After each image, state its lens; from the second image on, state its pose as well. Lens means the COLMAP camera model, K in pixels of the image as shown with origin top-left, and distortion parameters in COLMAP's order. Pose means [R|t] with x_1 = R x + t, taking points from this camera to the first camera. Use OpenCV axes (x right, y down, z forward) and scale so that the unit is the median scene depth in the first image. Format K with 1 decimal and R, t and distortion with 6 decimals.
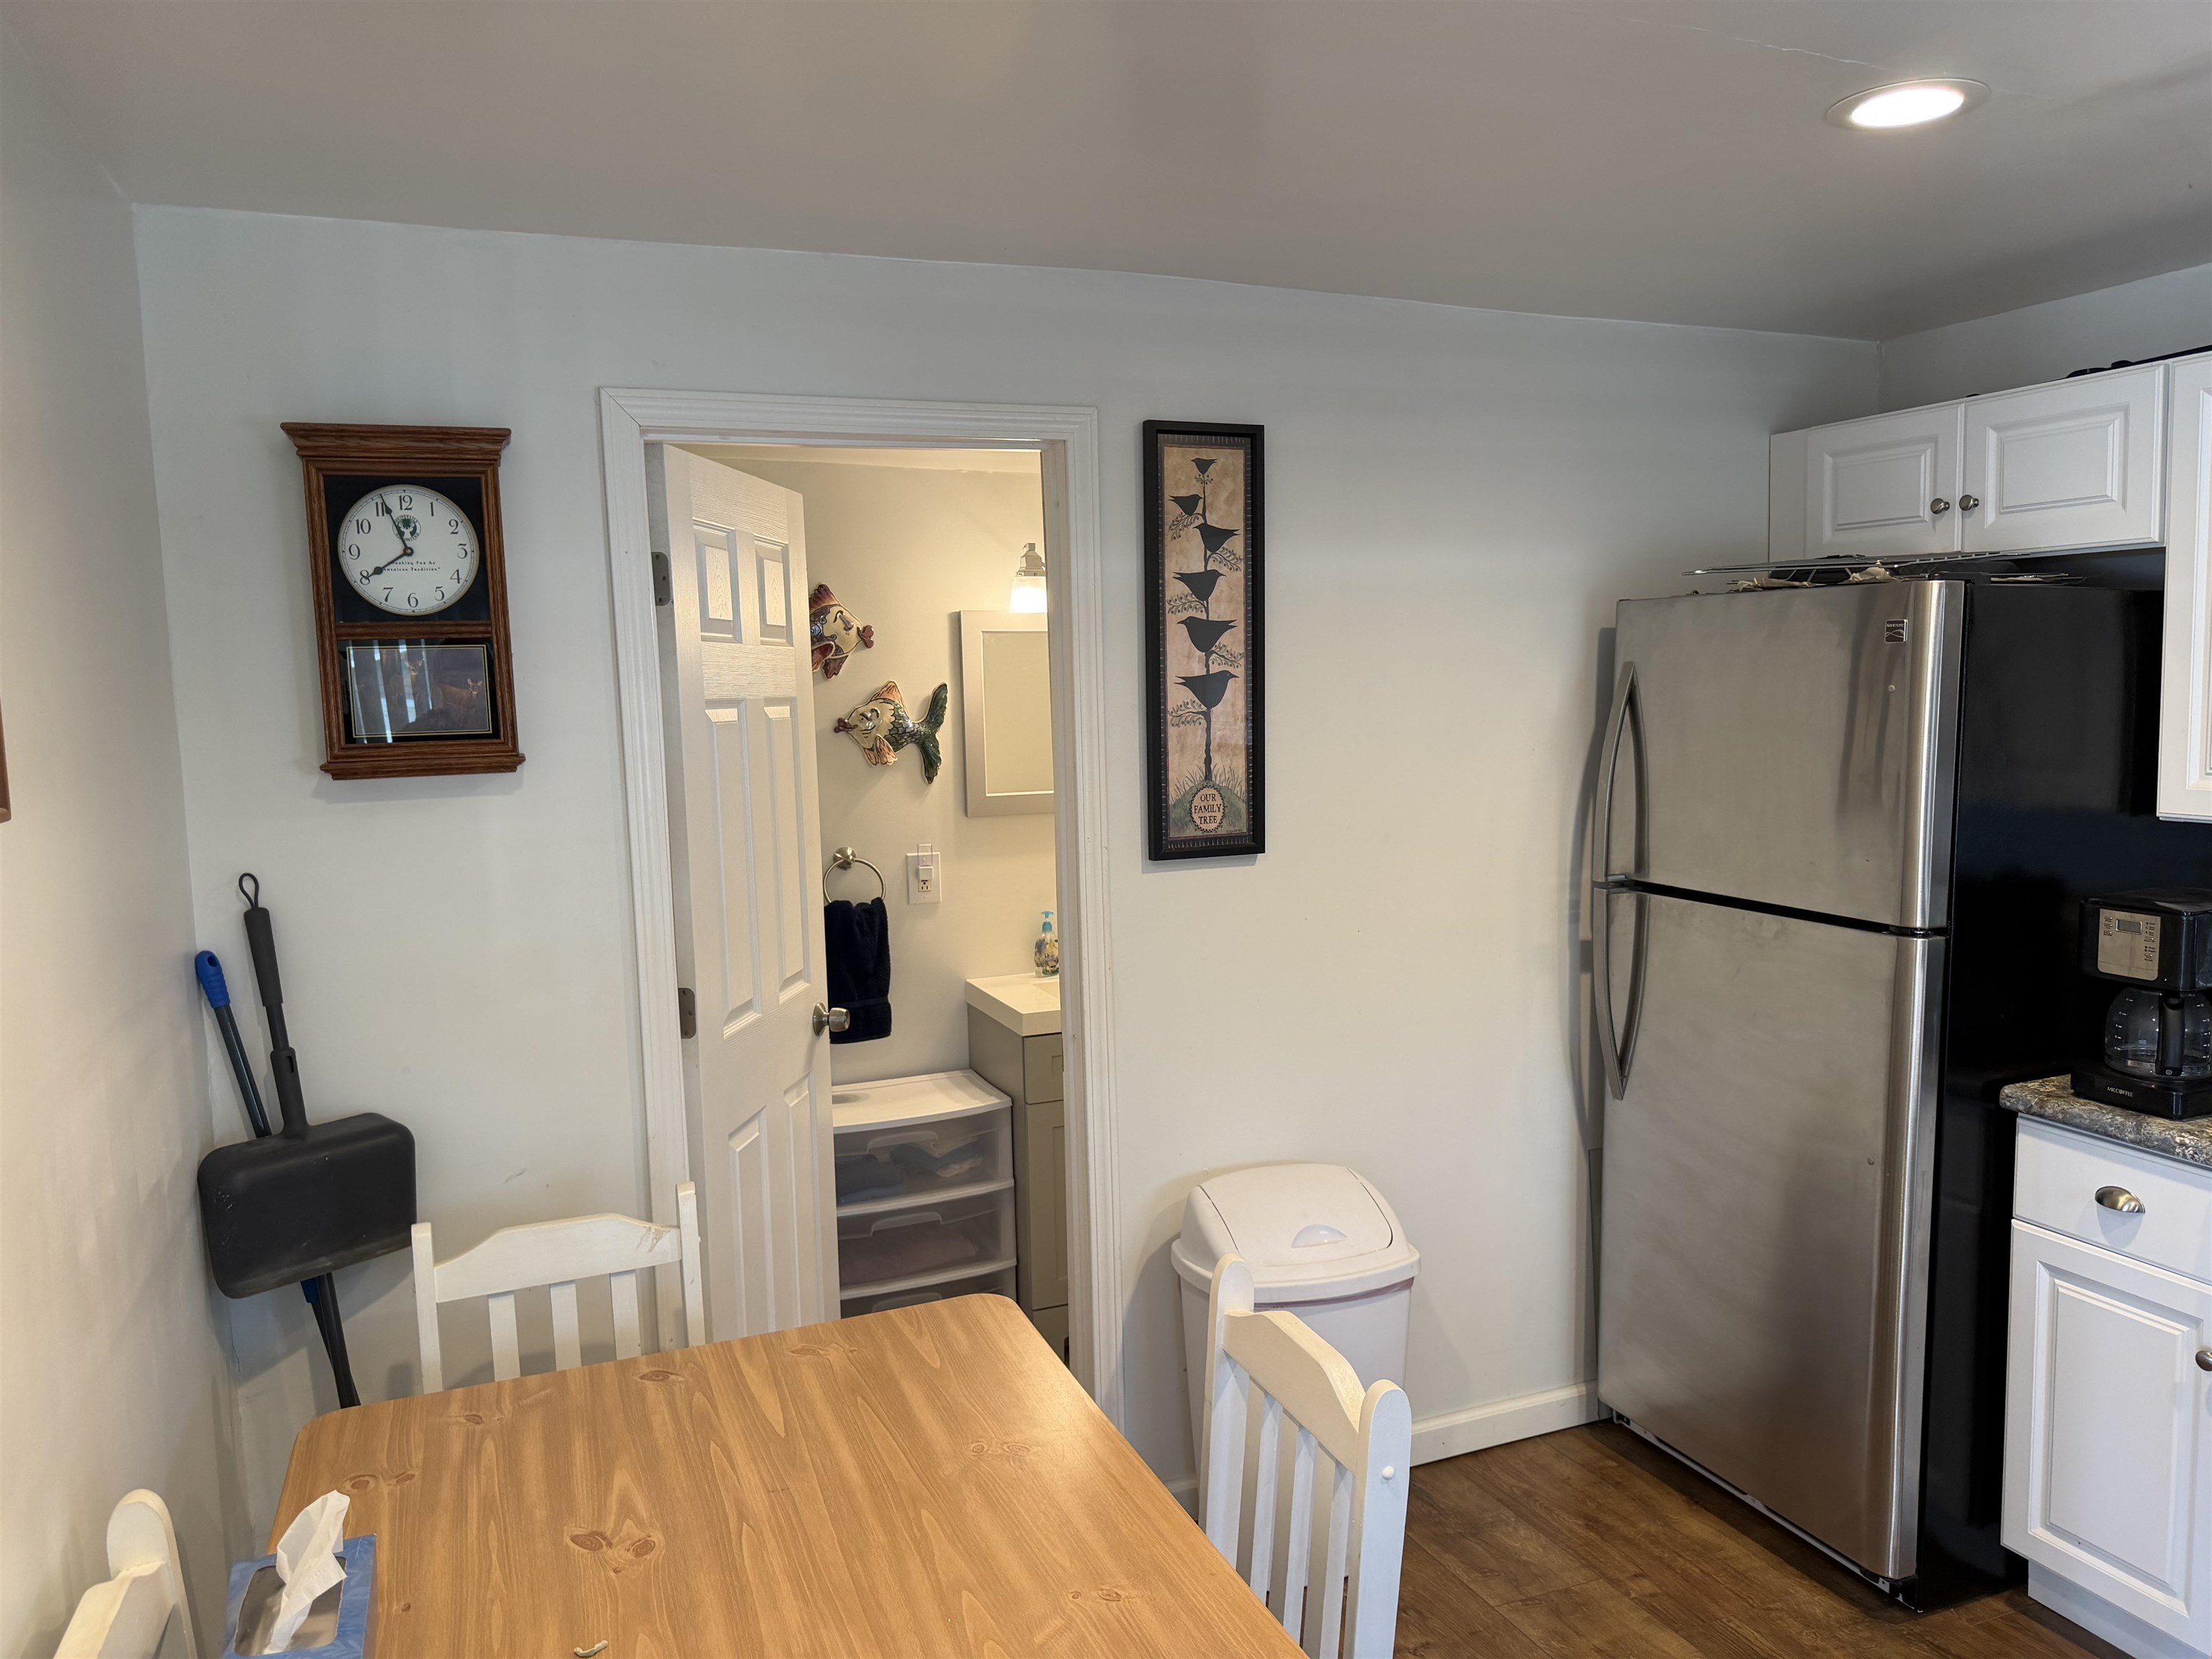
lens RADIAL K [[1591.4, 0, 1110.3], [0, 1591.4, 841.4], [0, 0, 1]] dist [-0.004377, -0.000573]
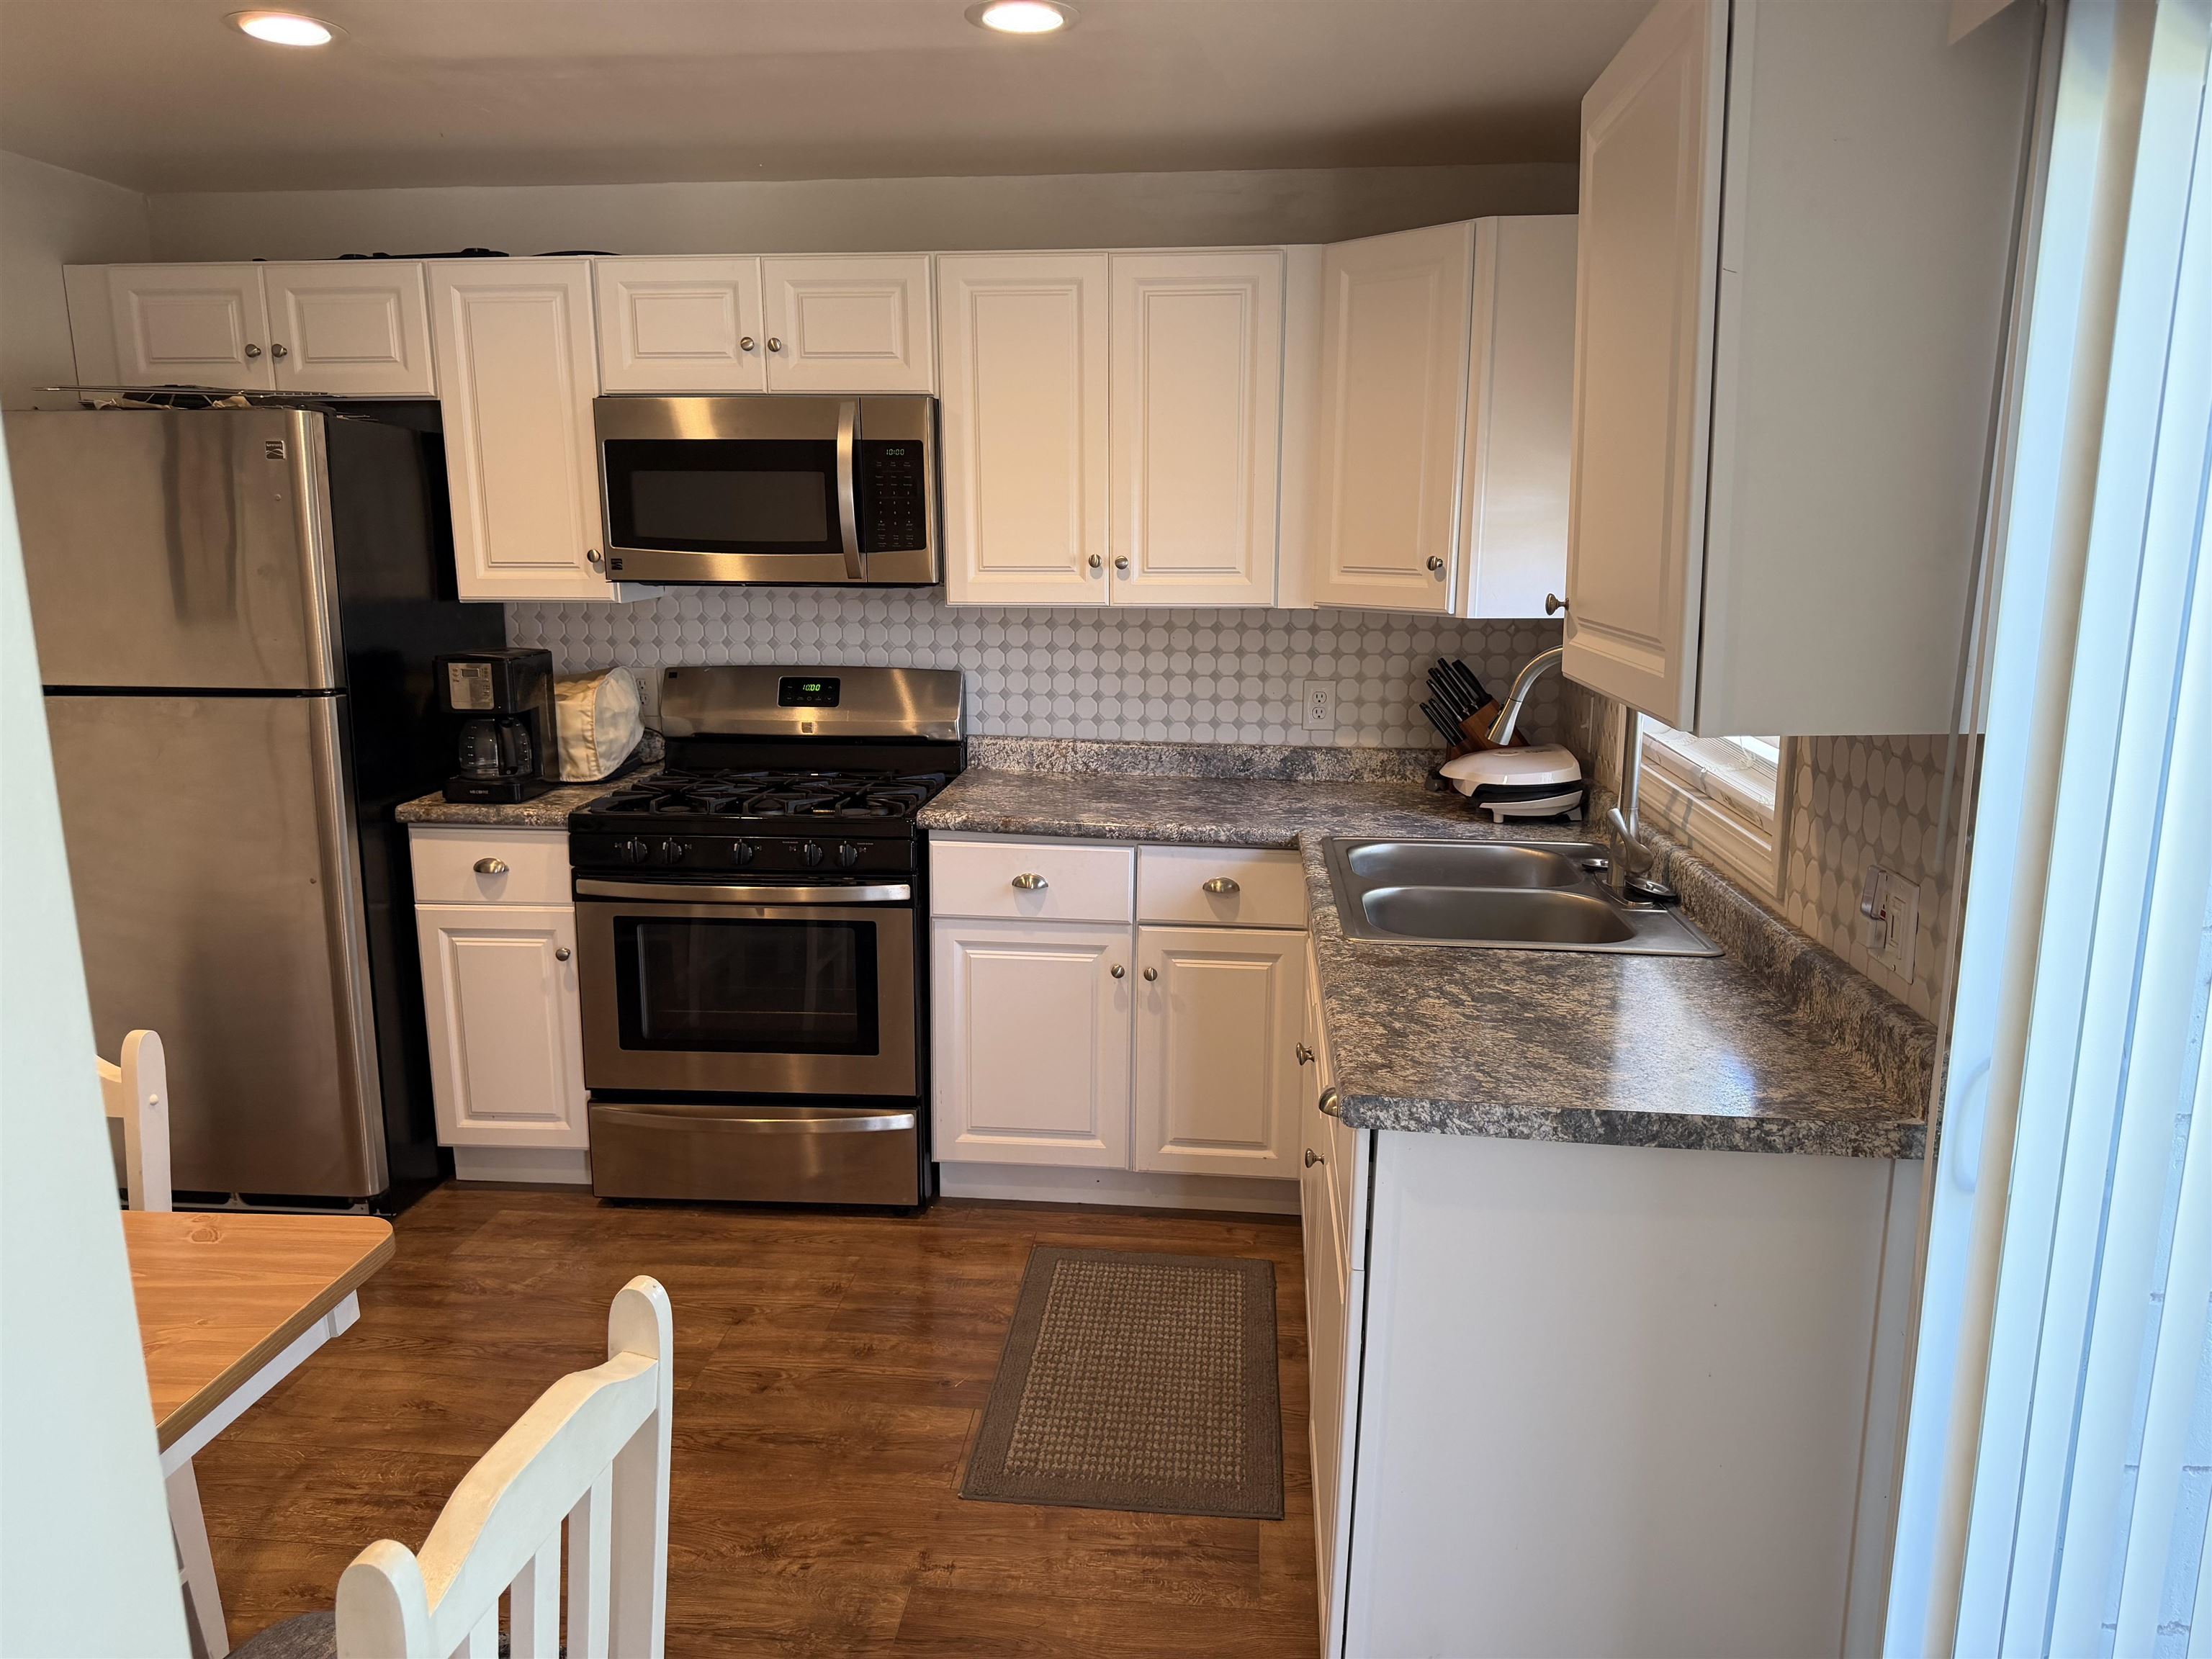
lens RADIAL K [[1591.4, 0, 1110.3], [0, 1591.4, 841.4], [0, 0, 1]] dist [-0.004377, -0.000573]
pose [[0.458766, -0.150760, 0.875674, -0.329541], [0.084354, 0.988440, 0.125981, 0.066696], [-0.884544, 0.016071, 0.466180, -0.143008]]
